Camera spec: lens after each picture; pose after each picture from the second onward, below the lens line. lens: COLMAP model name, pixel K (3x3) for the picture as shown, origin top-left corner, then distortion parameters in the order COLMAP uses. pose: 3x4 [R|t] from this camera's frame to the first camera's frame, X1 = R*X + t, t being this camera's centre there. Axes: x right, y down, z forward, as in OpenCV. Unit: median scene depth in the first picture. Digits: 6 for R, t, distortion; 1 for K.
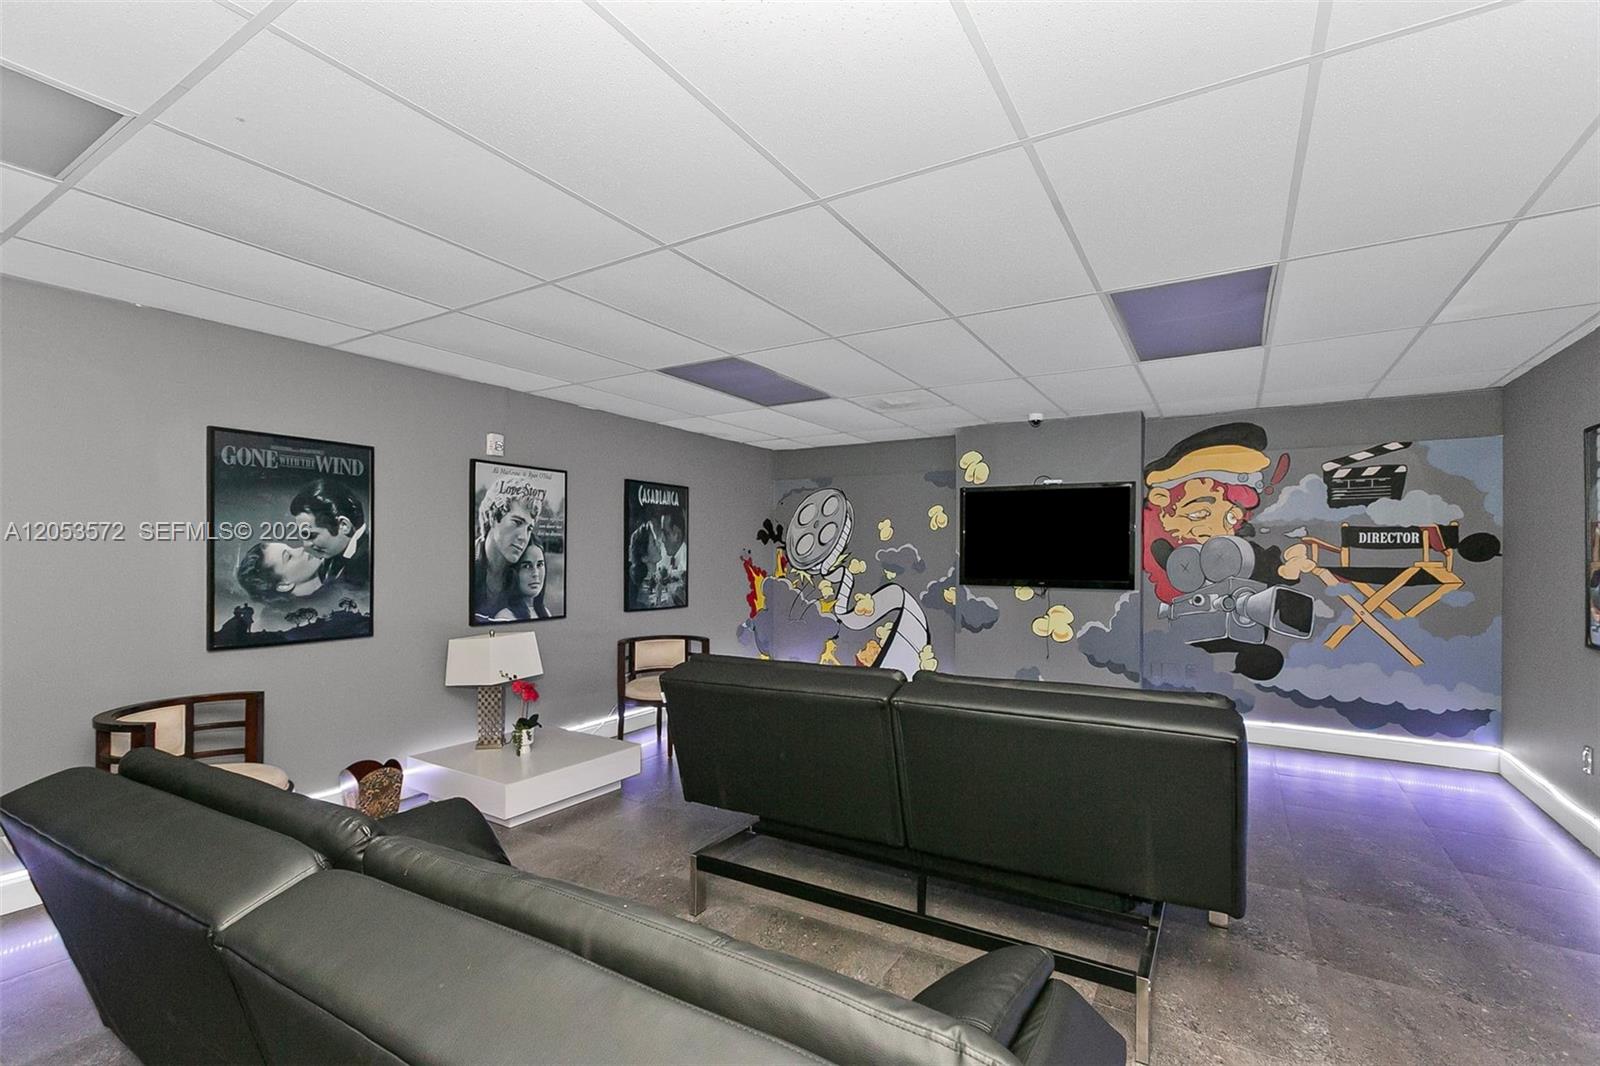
lens RADIAL K [[714.5, 0, 810.1], [0, 714.5, 560.9], [0, 0, 1]] dist [0.005307, -0.002258]
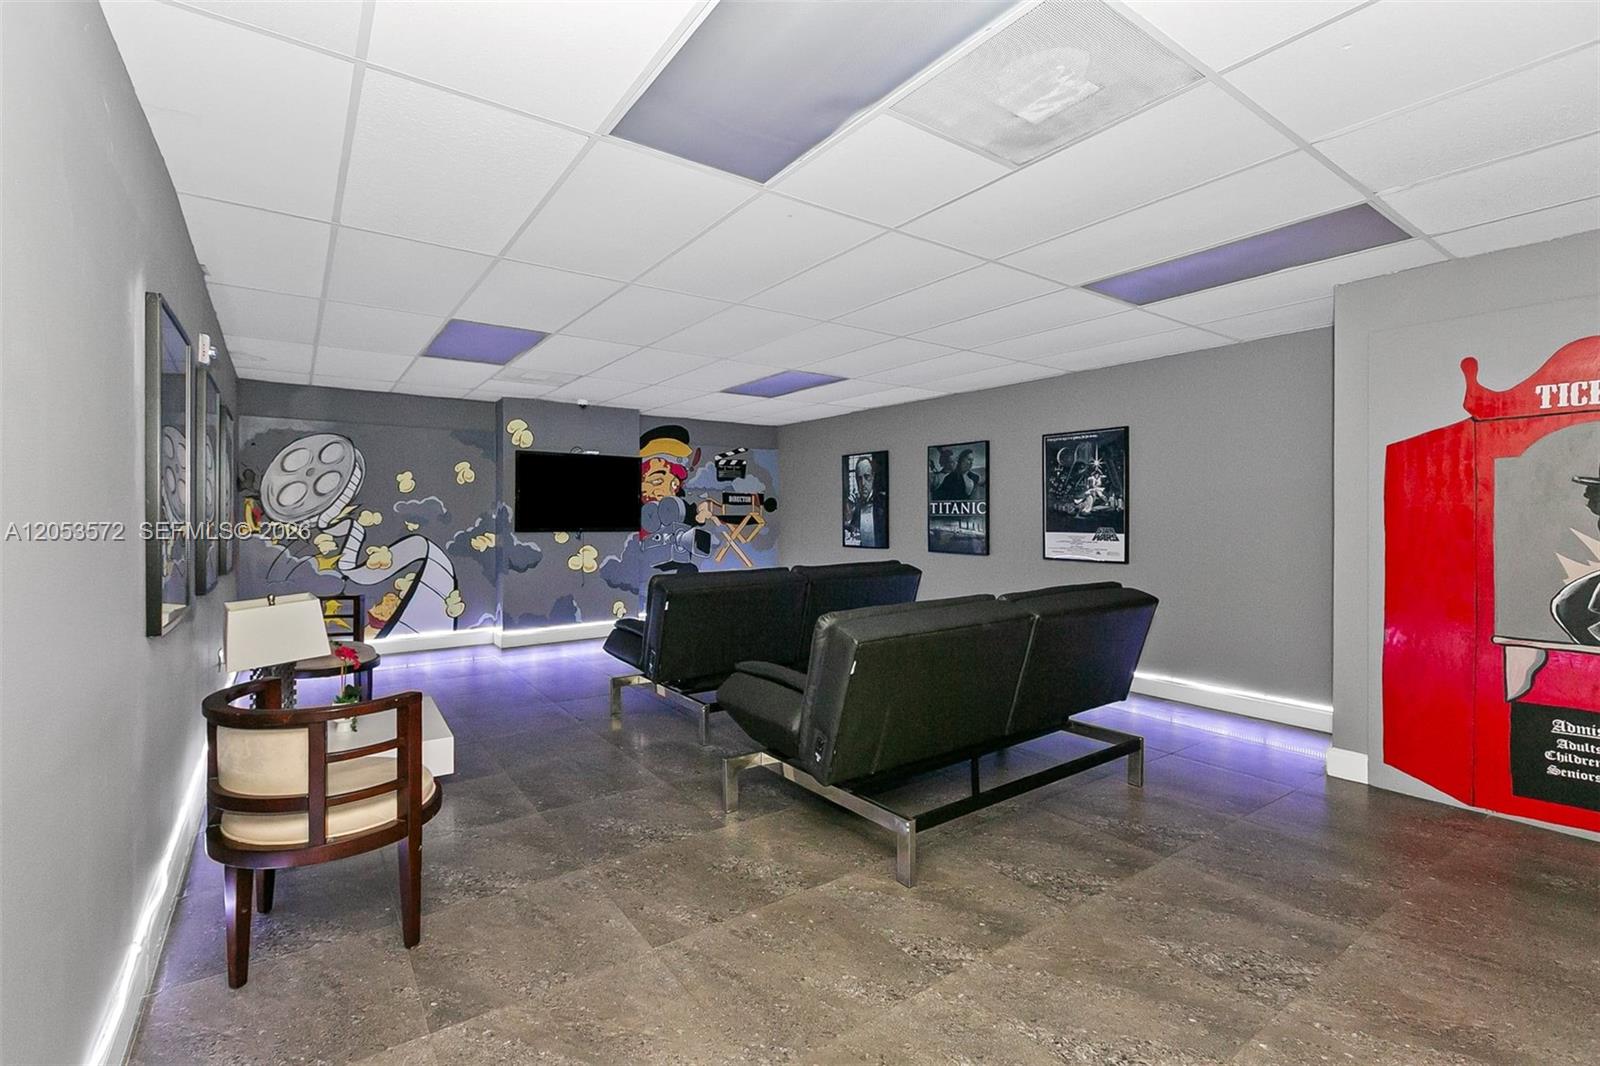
lens RADIAL K [[714.5, 0, 799.3], [0, 714.5, 520.1], [0, 0, 1]] dist [0.005307, -0.002258]
pose [[0.403145, -0.007548, 0.915105, -0.675808], [0.008270, 0.999955, 0.004605, 0.011869], [-0.915099, 0.005712, 0.403190, 0.097647]]
